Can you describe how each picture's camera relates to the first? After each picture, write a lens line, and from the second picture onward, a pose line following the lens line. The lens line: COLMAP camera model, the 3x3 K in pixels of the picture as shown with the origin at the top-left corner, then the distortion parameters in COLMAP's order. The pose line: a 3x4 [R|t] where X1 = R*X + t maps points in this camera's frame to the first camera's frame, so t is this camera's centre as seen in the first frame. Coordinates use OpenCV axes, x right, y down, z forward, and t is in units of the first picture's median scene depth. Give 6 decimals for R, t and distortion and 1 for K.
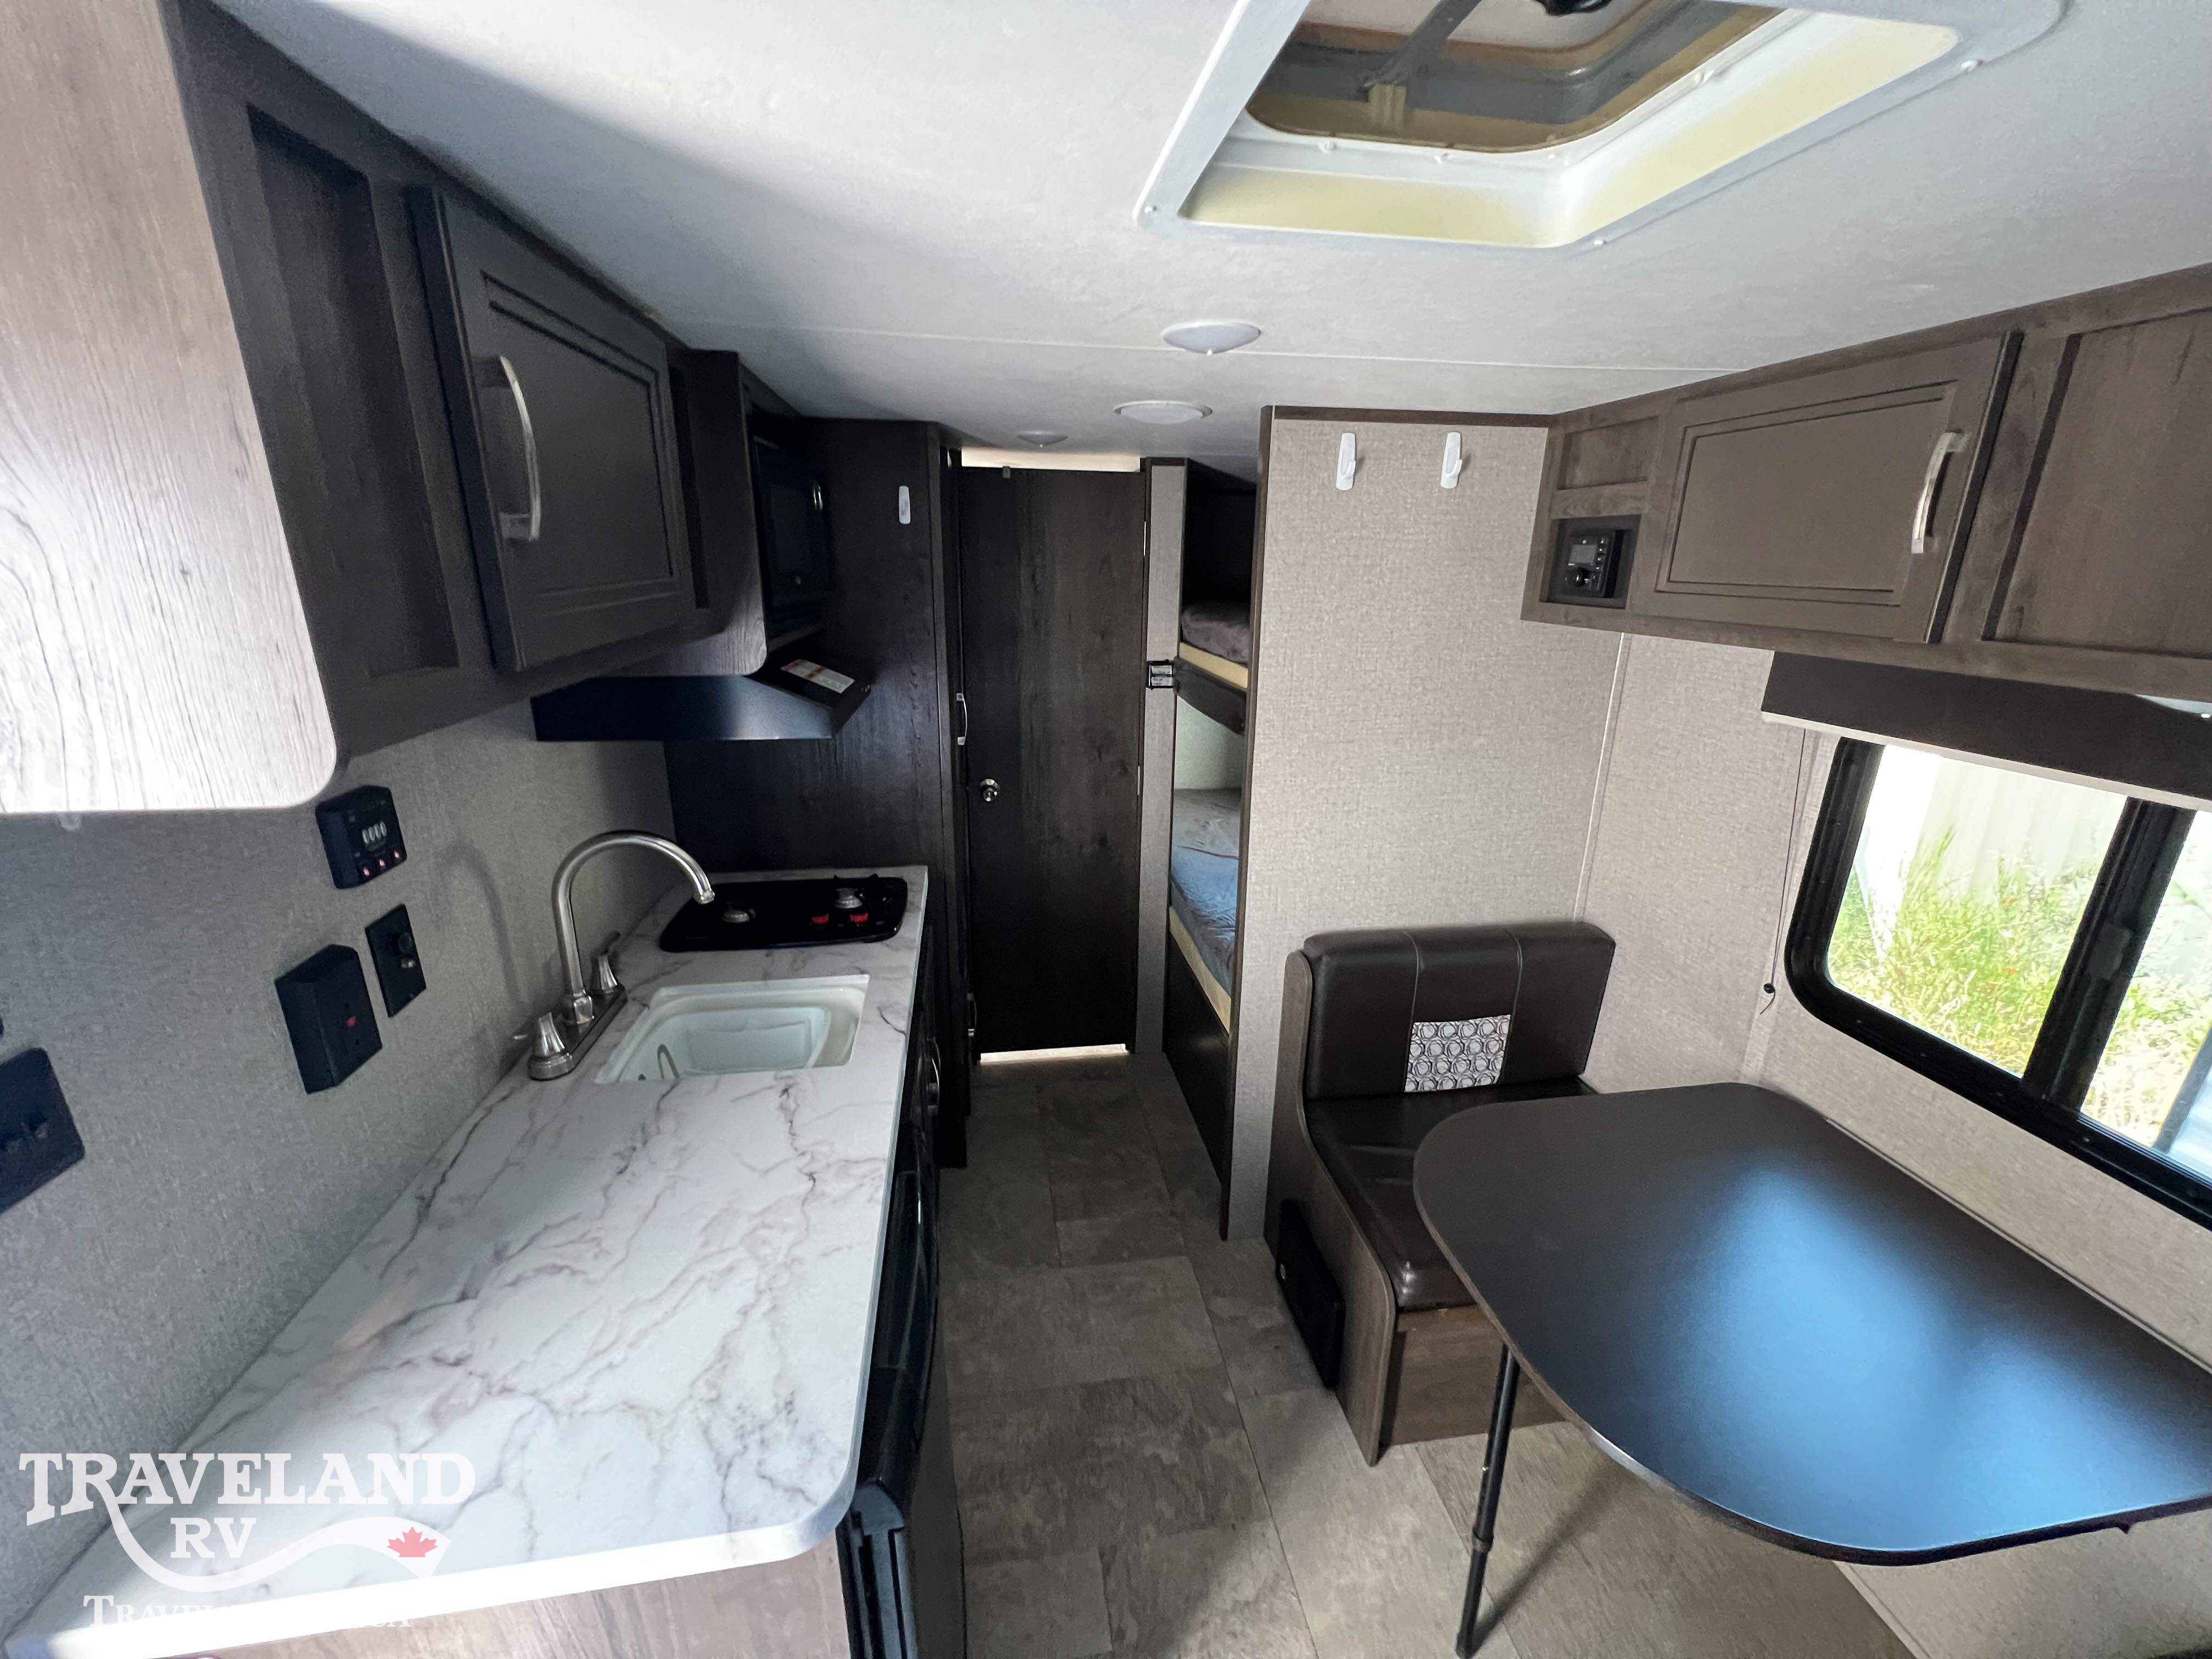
lens RADIAL K [[881.9, 0, 1109.5], [0, 881.9, 829.3], [0, 0, 1]] dist [-0.001178, -0.000411]
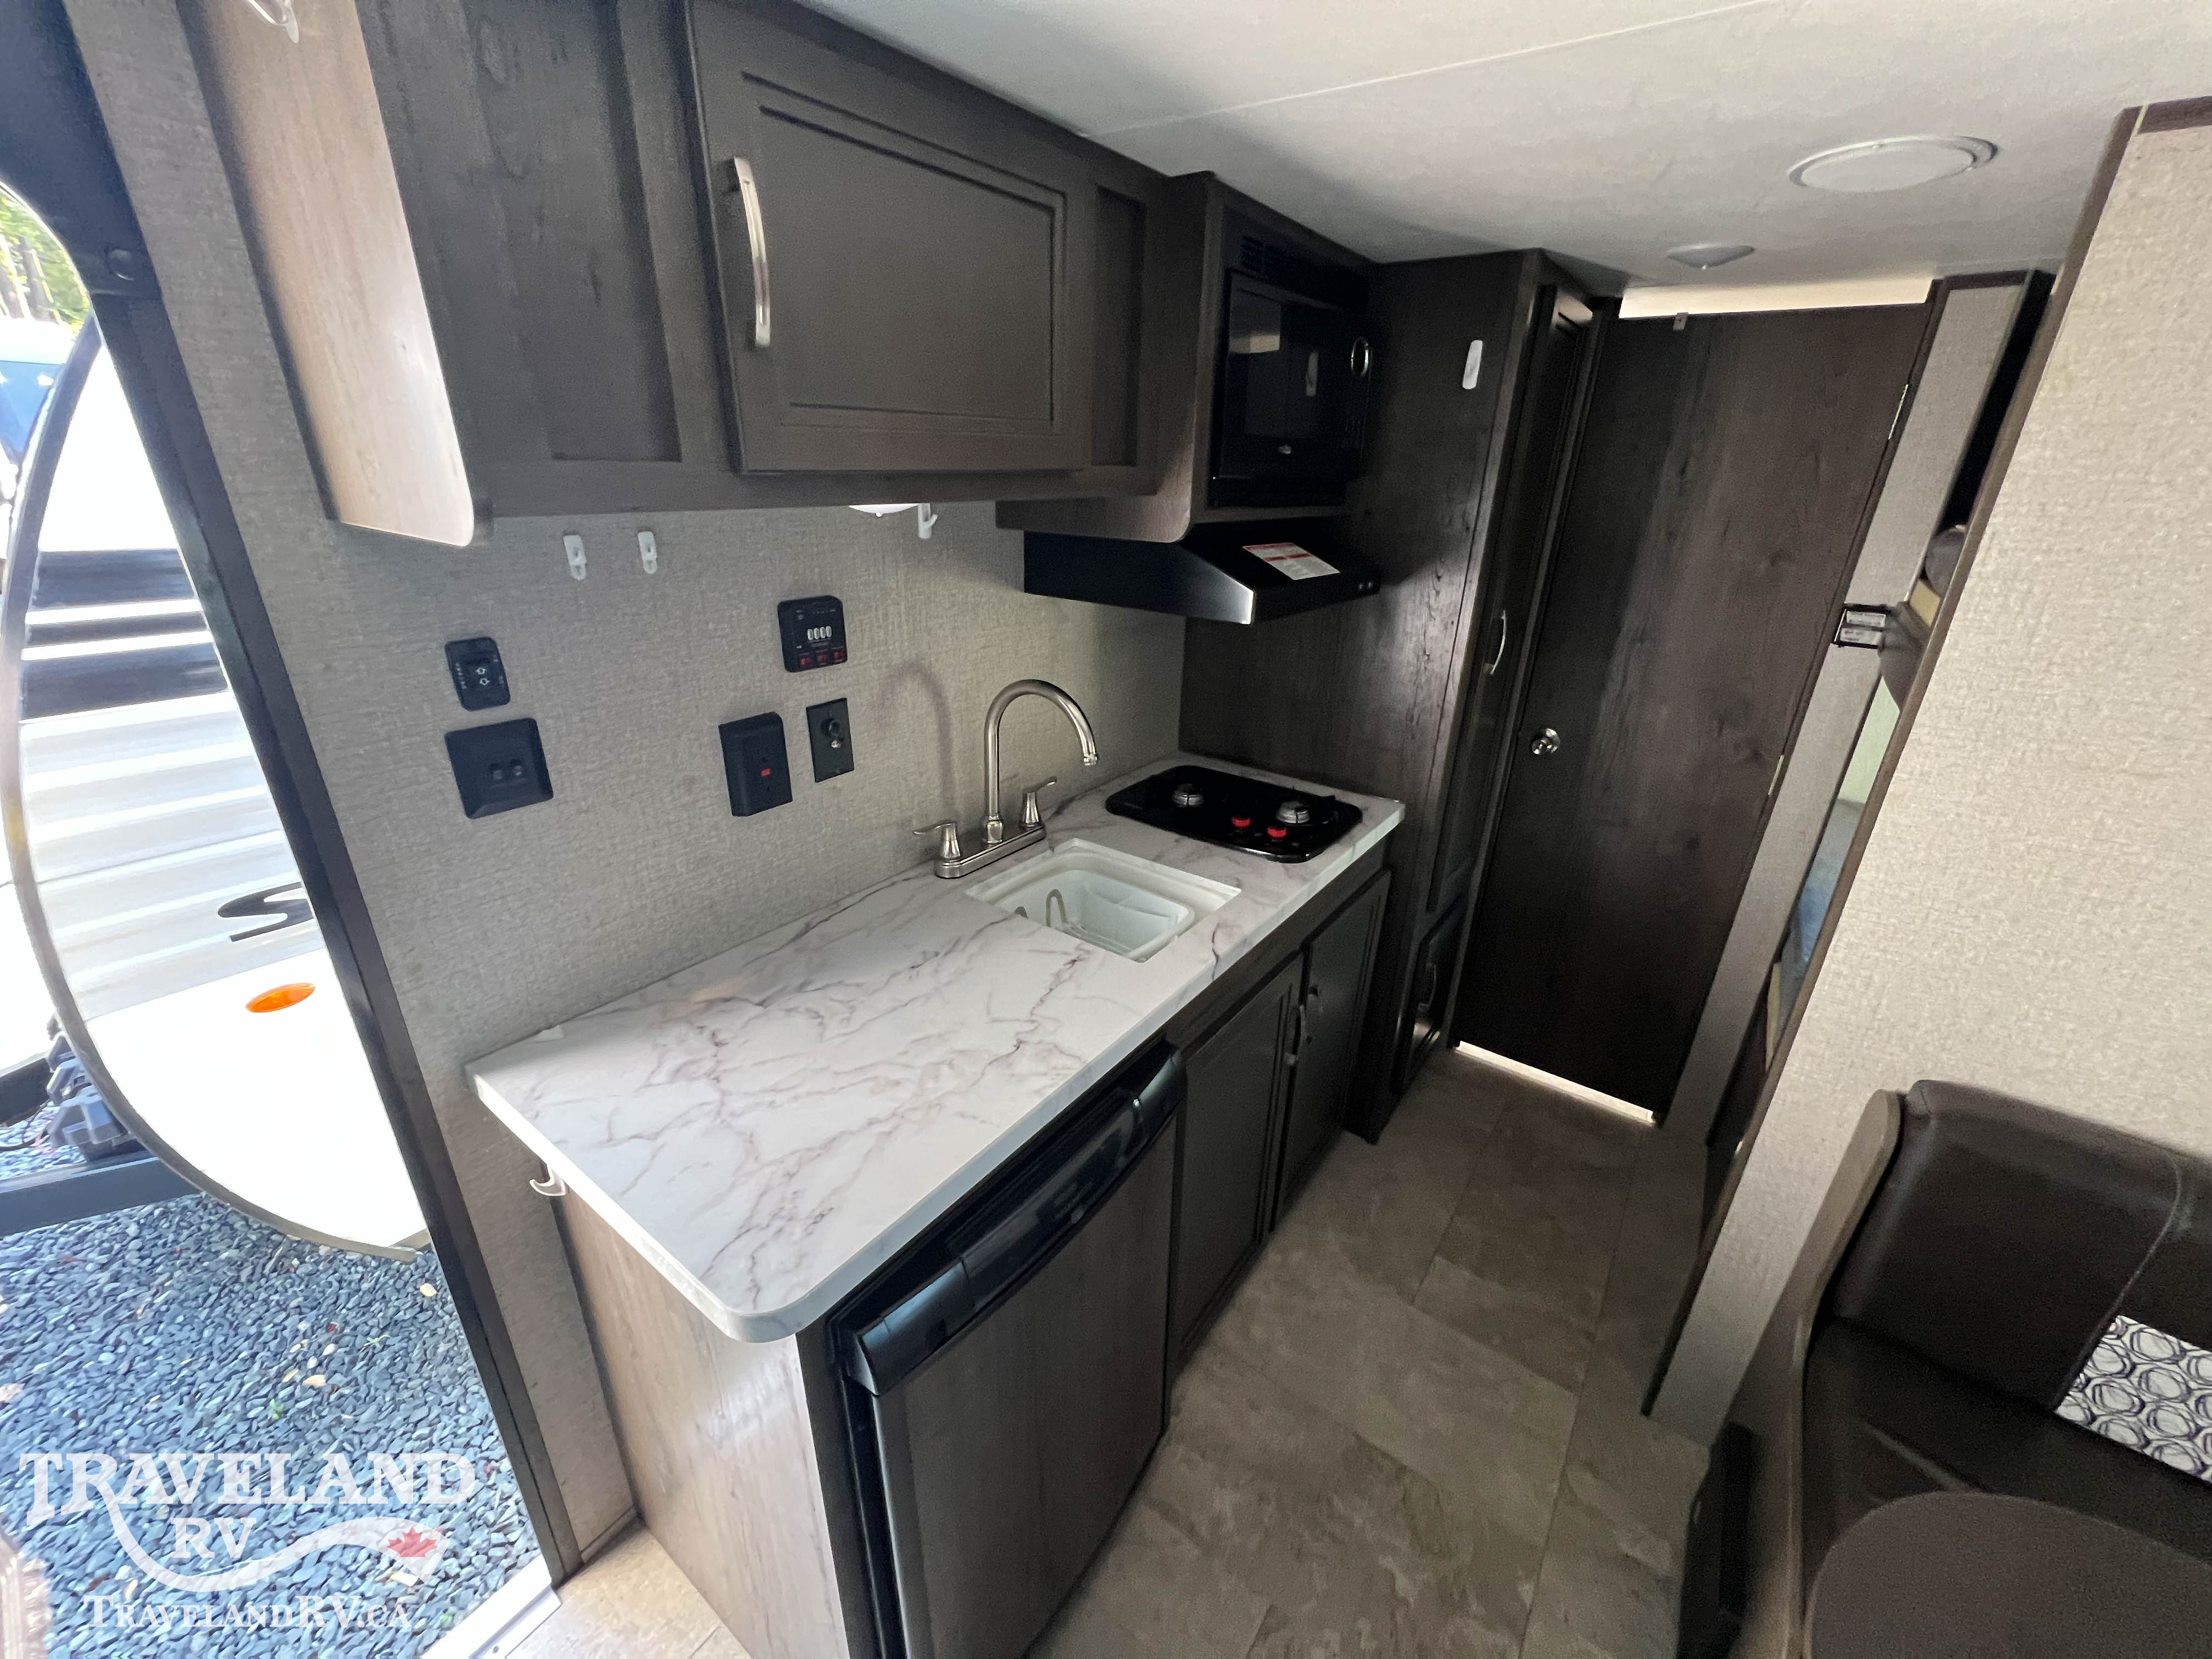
lens RADIAL K [[881.9, 0, 1109.5], [0, 881.9, 829.3], [0, 0, 1]] dist [-0.001178, -0.000411]
pose [[0.708346, 0.277704, -0.648943, 0.215598], [-0.225610, 0.960205, 0.164641, -0.017199], [0.668840, 0.029786, 0.742810, 0.223563]]
